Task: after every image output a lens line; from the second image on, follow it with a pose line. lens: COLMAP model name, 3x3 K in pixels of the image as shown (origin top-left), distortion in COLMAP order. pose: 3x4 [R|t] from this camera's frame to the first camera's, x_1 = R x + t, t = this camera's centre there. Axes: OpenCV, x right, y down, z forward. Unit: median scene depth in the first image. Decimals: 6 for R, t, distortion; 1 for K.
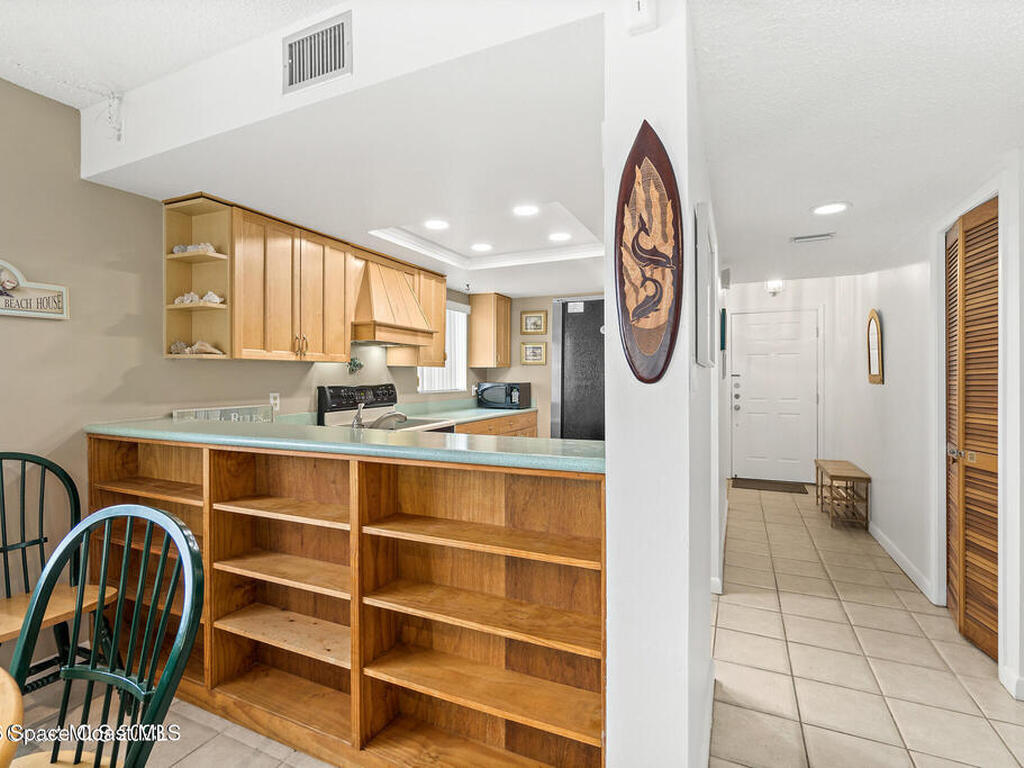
lens RADIAL K [[499.8, 0, 509.7], [0, 499.8, 375.4], [0, 0, 1]] dist [-0.001693, 0.000183]
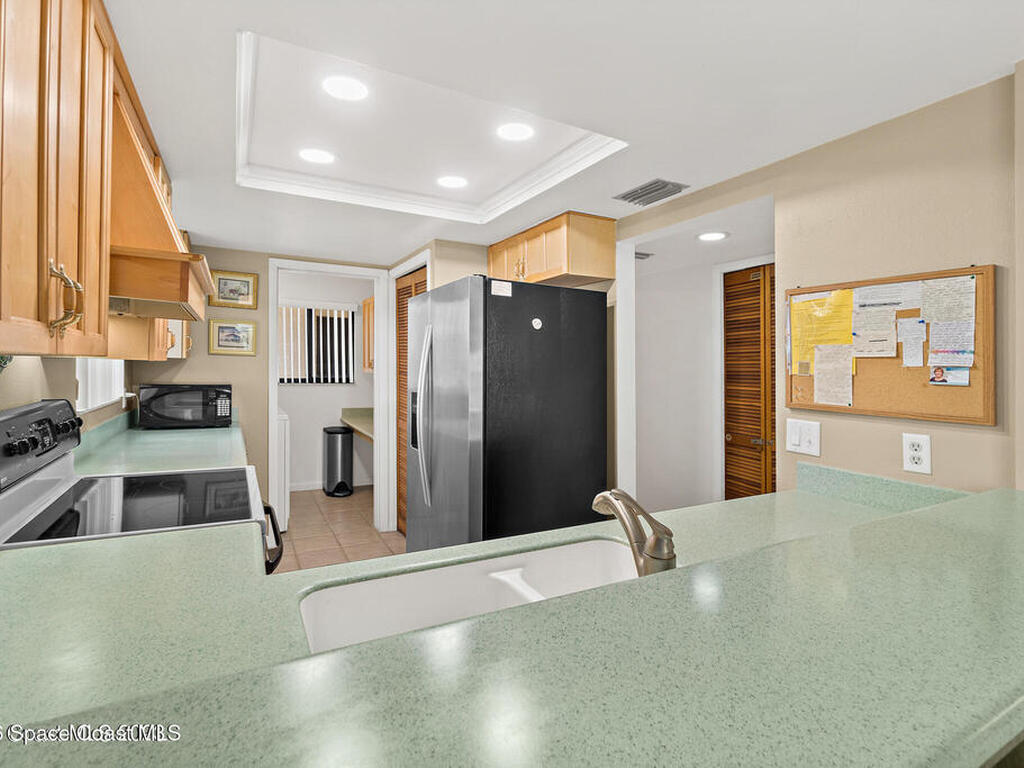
lens RADIAL K [[499.8, 0, 510.2], [0, 499.8, 382.7], [0, 0, 1]] dist [-0.001693, 0.000183]
pose [[0.592460, -0.018001, 0.805399, -0.373601], [-0.019720, 0.999127, 0.036837, -0.022640], [-0.805359, -0.037707, 0.591587, 0.468238]]
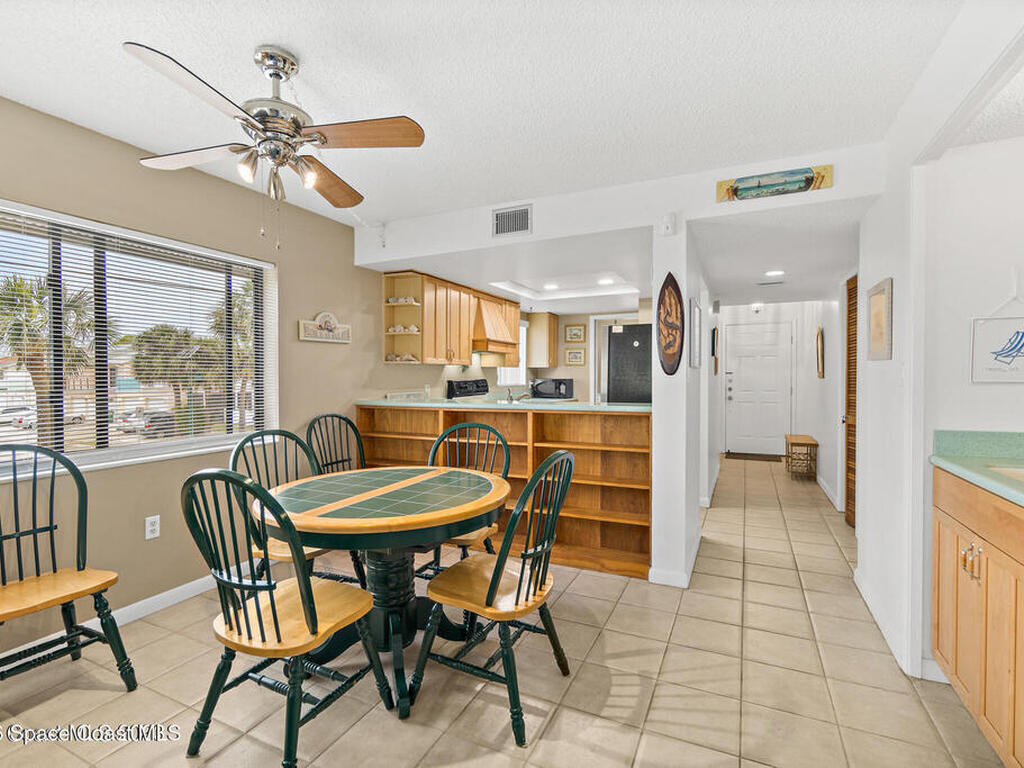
lens RADIAL K [[499.8, 0, 510.2], [0, 499.8, 387.9], [0, 0, 1]] dist [-0.001693, 0.000183]
pose [[0.999915, -0.002366, -0.012819, -0.152769], [0.002719, 0.999616, 0.027593, 0.002522], [0.012749, -0.027625, 0.999537, -0.471834]]
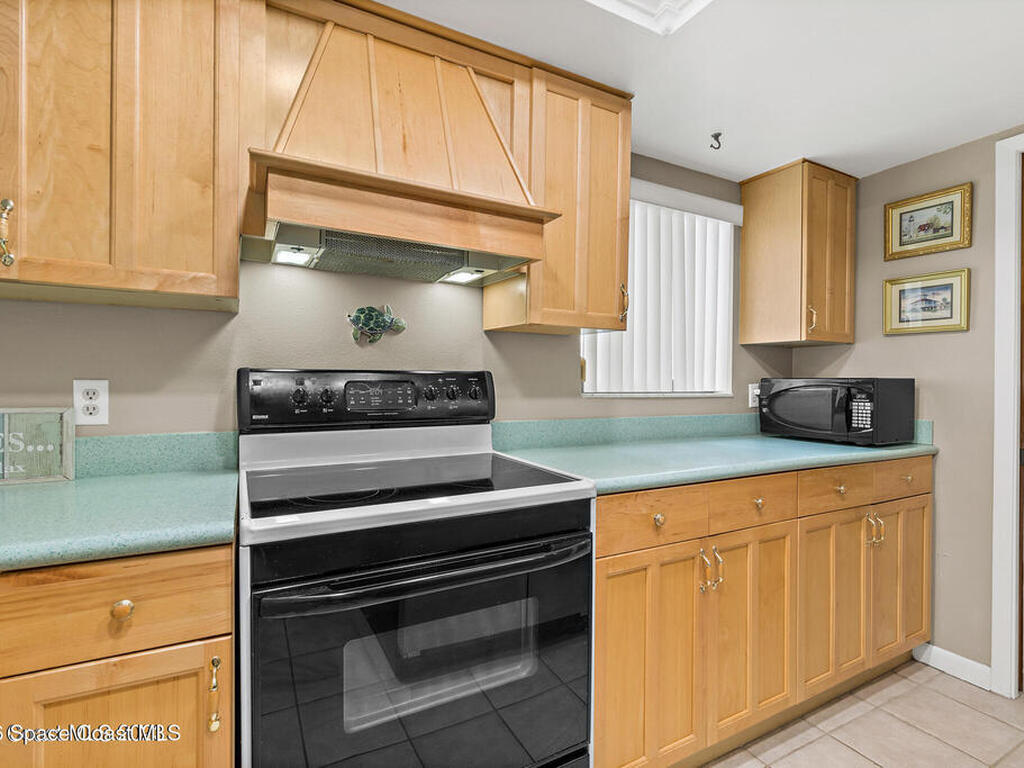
lens RADIAL K [[499.8, 0, 512.6], [0, 499.8, 377.0], [0, 0, 1]] dist [-0.001693, 0.000183]
pose [[0.797098, 0.007341, -0.603806, 0.038927], [-0.010246, 0.999947, -0.001368, 0.023470], [0.603764, 0.007277, 0.797130, 0.717918]]
